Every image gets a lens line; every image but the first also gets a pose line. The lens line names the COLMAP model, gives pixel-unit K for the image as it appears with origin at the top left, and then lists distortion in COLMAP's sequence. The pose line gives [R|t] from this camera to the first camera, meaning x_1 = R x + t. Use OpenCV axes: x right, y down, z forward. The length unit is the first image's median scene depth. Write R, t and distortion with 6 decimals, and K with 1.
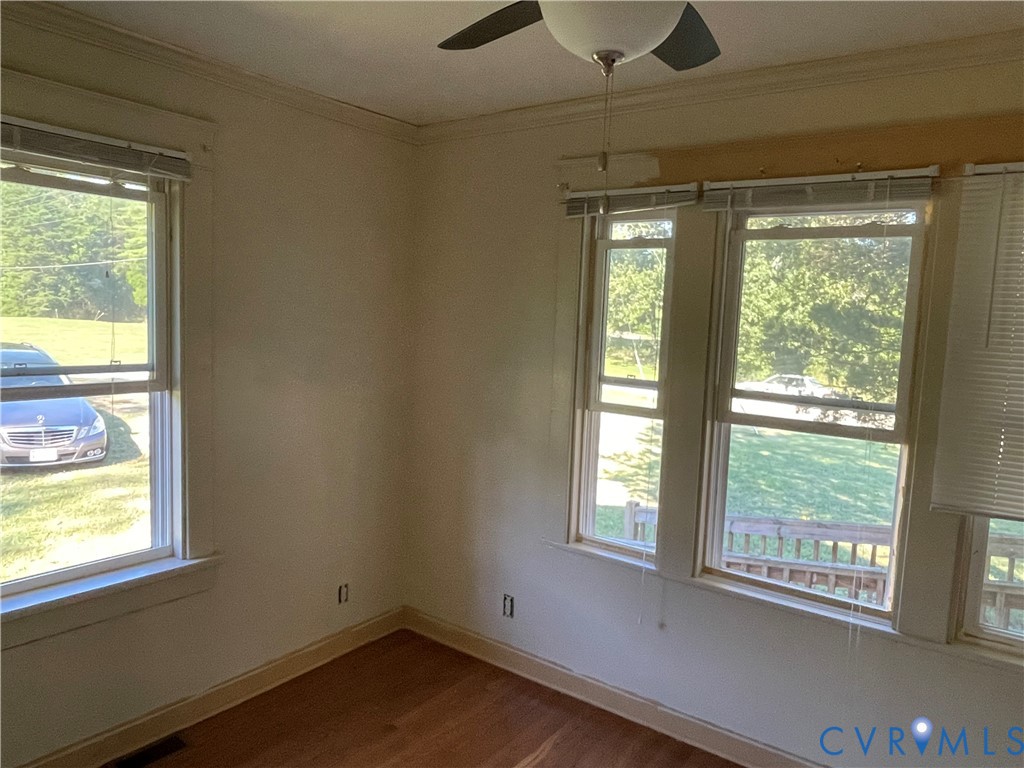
lens RADIAL K [[729.4, 0, 509.1], [0, 729.4, 385.6], [0, 0, 1]] dist [0.010369, -0.006447]
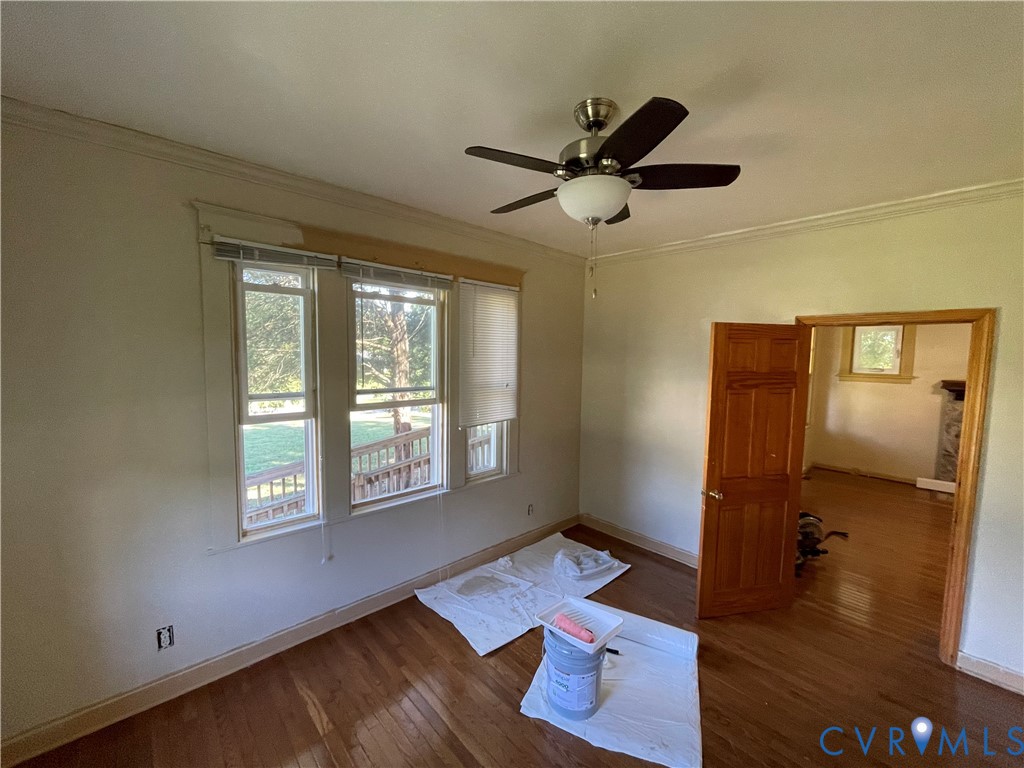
lens RADIAL K [[411.7, 0, 516.3], [0, 411.7, 384.1], [0, 0, 1]] dist [-0.000711, -0.000425]
pose [[0.182846, -0.112807, 0.976648, -0.489487], [0.091504, 0.991036, 0.097338, -0.060469], [-0.978874, 0.071569, 0.191530, 0.459515]]
